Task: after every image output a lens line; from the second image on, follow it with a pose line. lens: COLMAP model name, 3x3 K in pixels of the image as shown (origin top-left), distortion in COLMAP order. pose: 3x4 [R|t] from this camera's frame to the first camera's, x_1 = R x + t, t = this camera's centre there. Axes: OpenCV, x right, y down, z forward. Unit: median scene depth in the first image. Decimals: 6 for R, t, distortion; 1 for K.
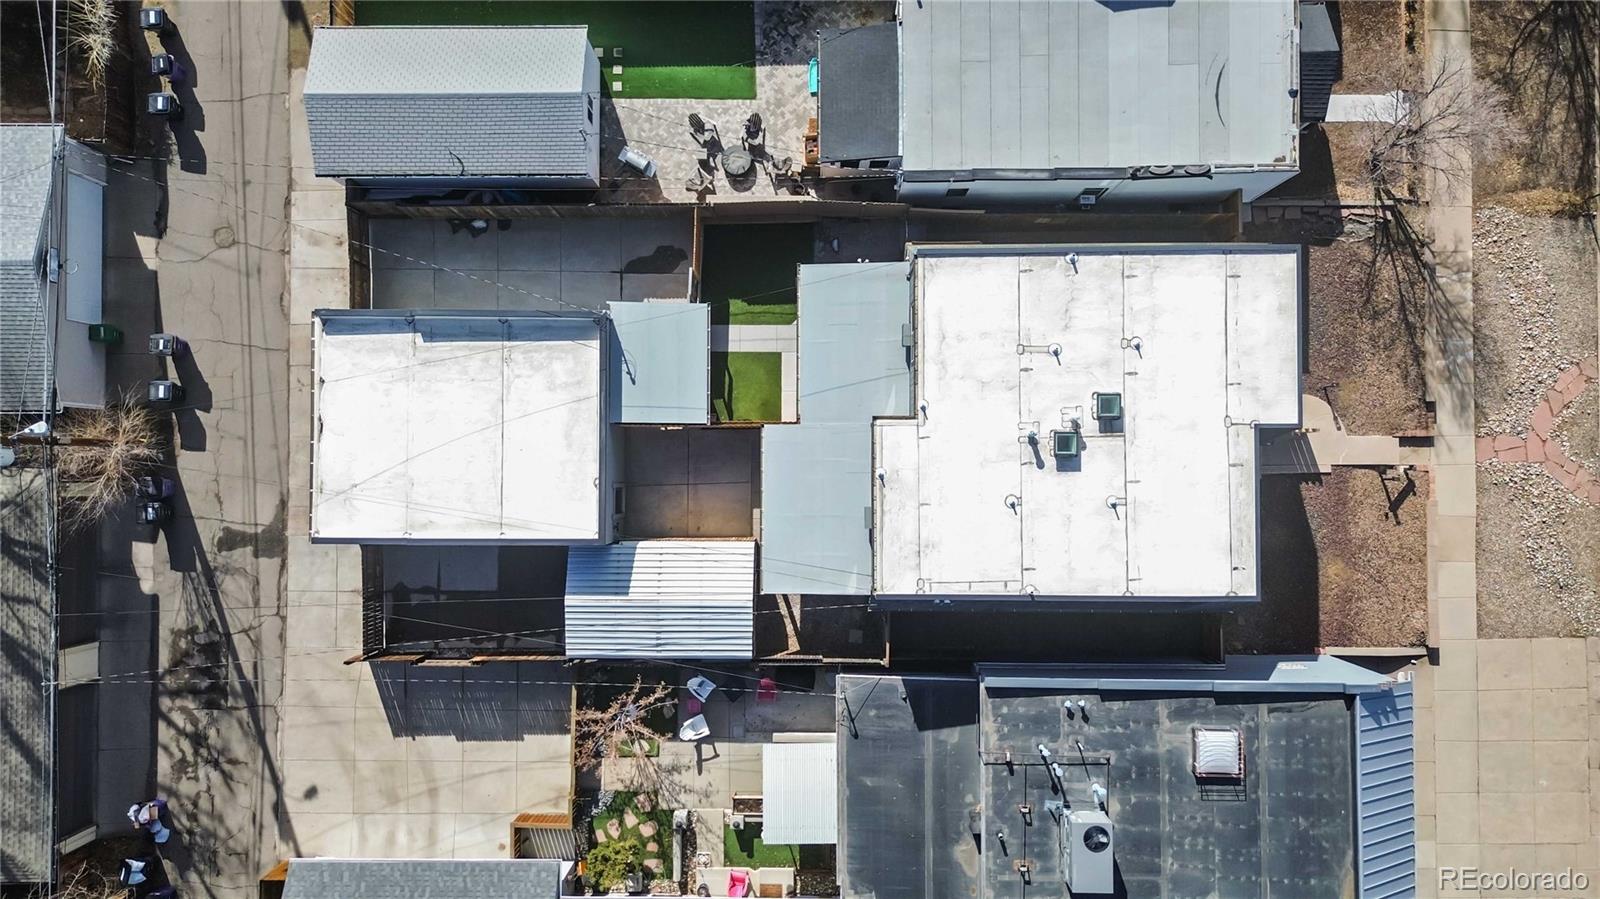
lens RADIAL K [[1144.0, 0, 796.0], [0, 1144.0, 443.5], [0, 0, 1]] dist [0.034694, -0.026191]
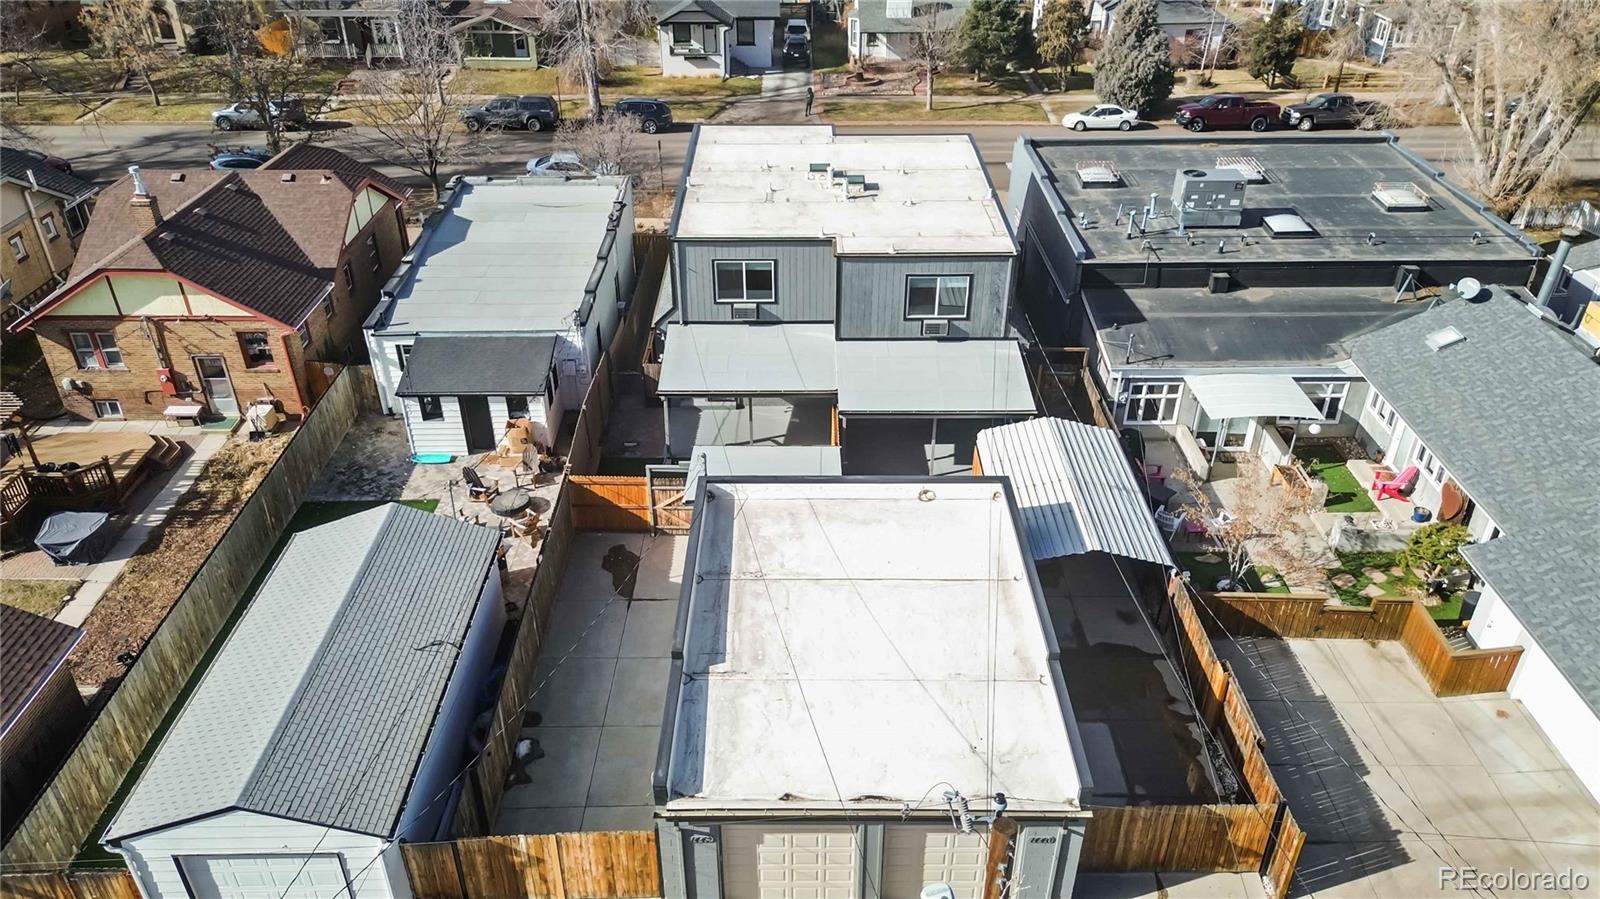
lens RADIAL K [[1144.0, 0, 794.9], [0, 1144.0, 448.9], [0, 0, 1]] dist [0.034694, -0.026191]
pose [[0.001214, -0.514184, 0.857679, -0.761595], [0.999764, 0.019231, 0.010113, -0.057054], [-0.021694, 0.857464, 0.514086, 0.567629]]
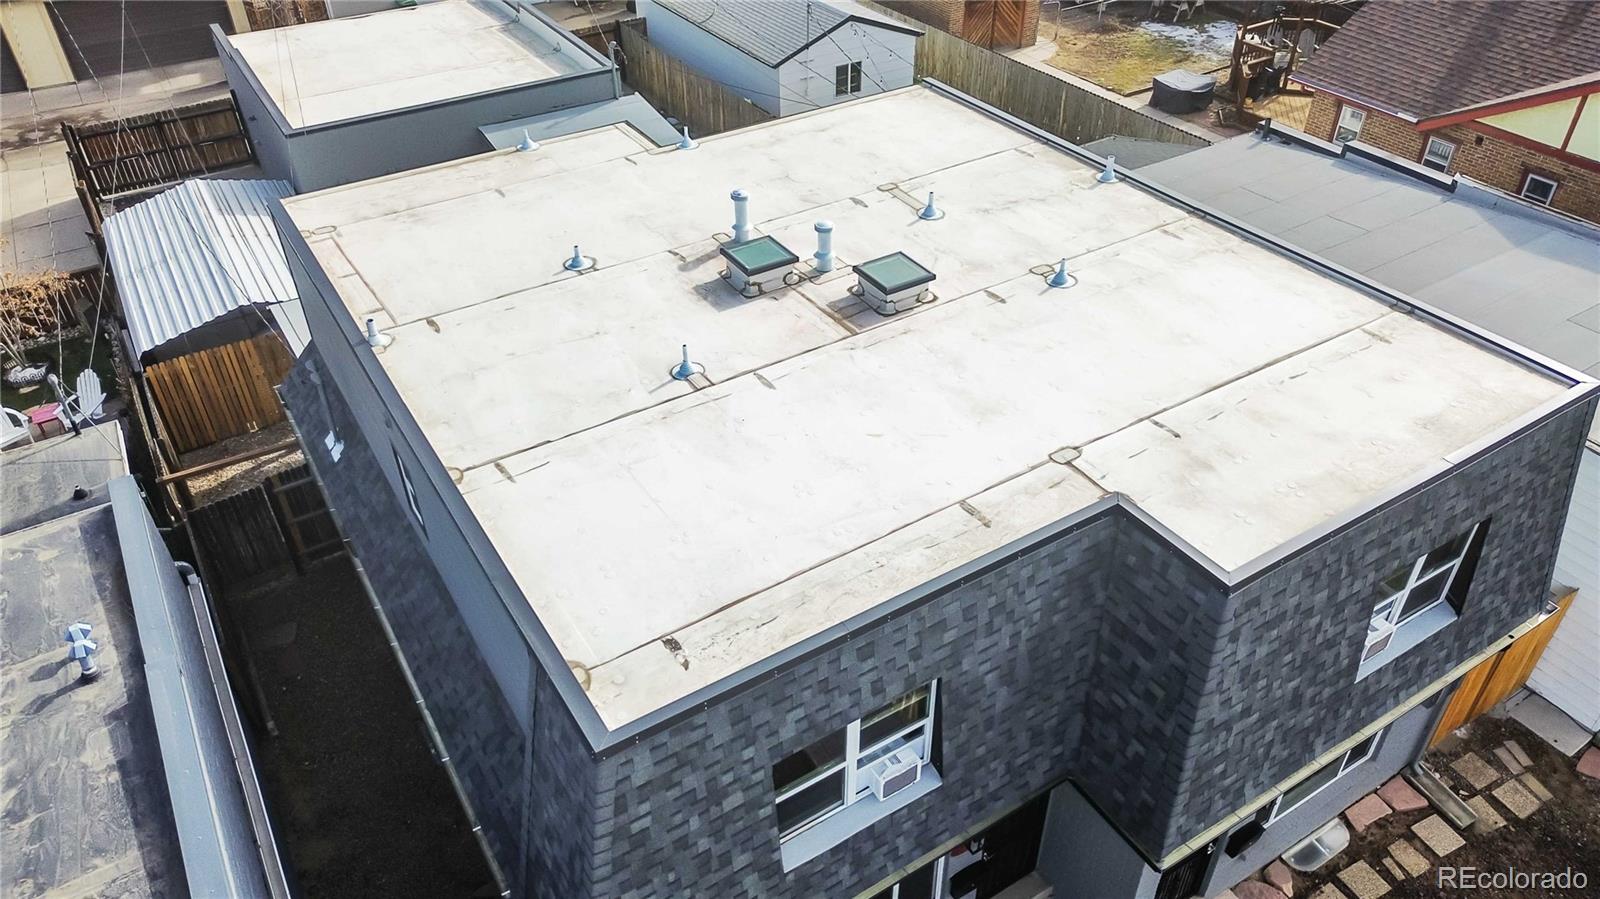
lens RADIAL K [[1144.0, 0, 806.4], [0, 1144.0, 444.7], [0, 0, 1]] dist [0.034694, -0.026191]
pose [[0.529271, 0.516259, -0.673312, 0.489573], [-0.848157, 0.342900, -0.403794, 0.154027], [0.022416, 0.784790, 0.619356, 0.700833]]
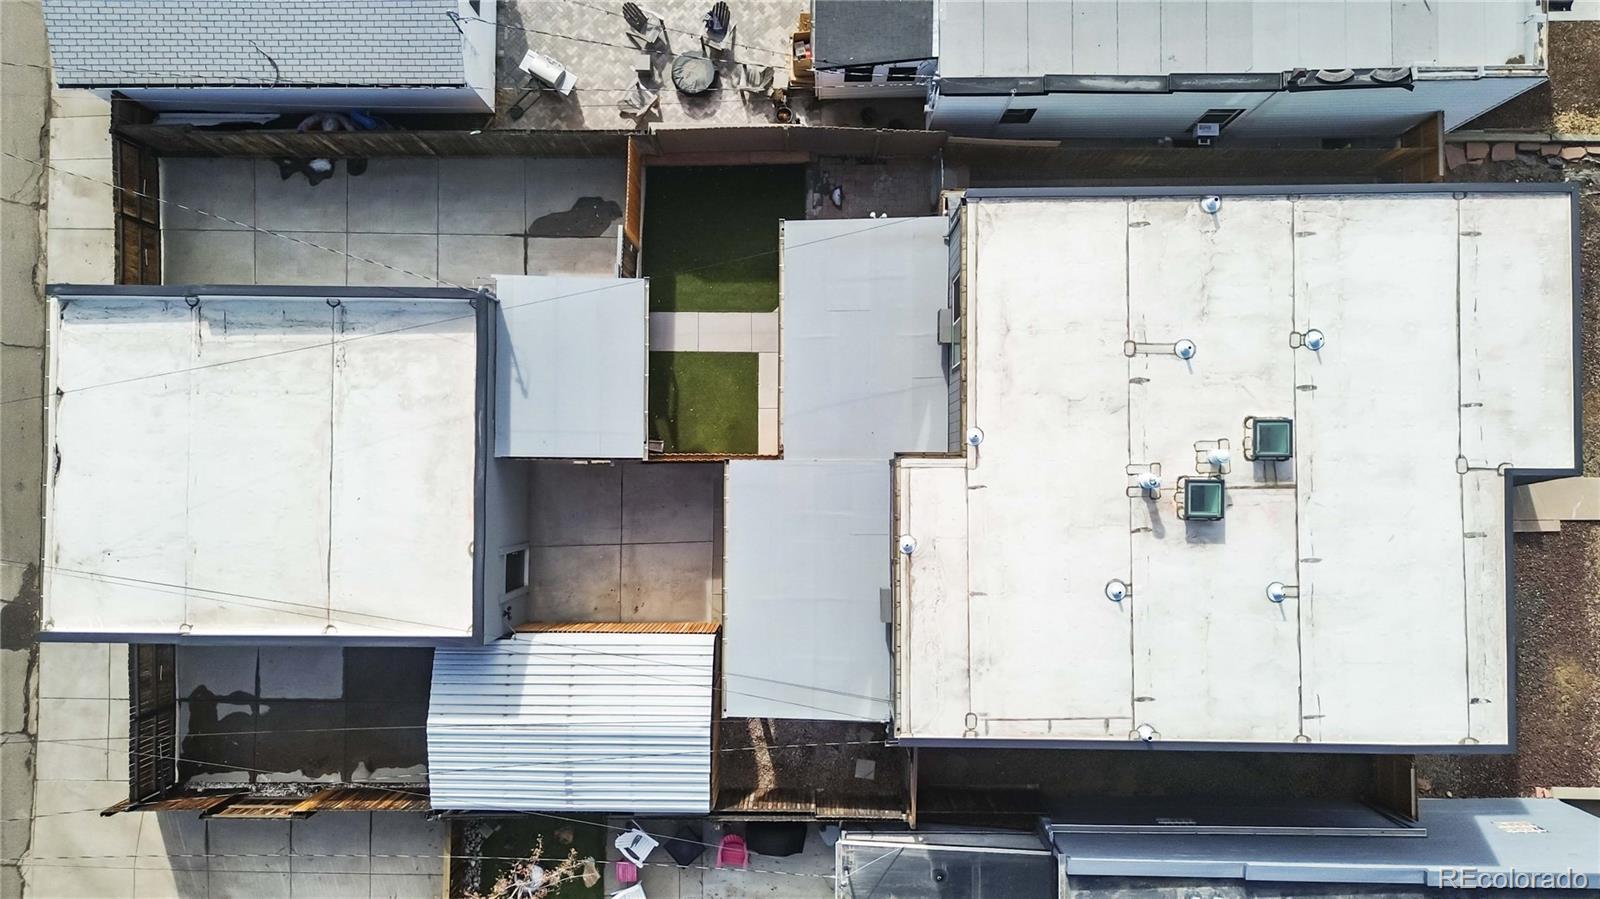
lens RADIAL K [[1144.0, 0, 794.4], [0, 1144.0, 444.1], [0, 0, 1]] dist [0.034694, -0.026191]
pose [[0.999988, 0.003561, -0.003307, 0.012146], [-0.003567, 0.999992, -0.001826, -0.024648], [0.003300, 0.001838, 0.999993, 0.325910]]
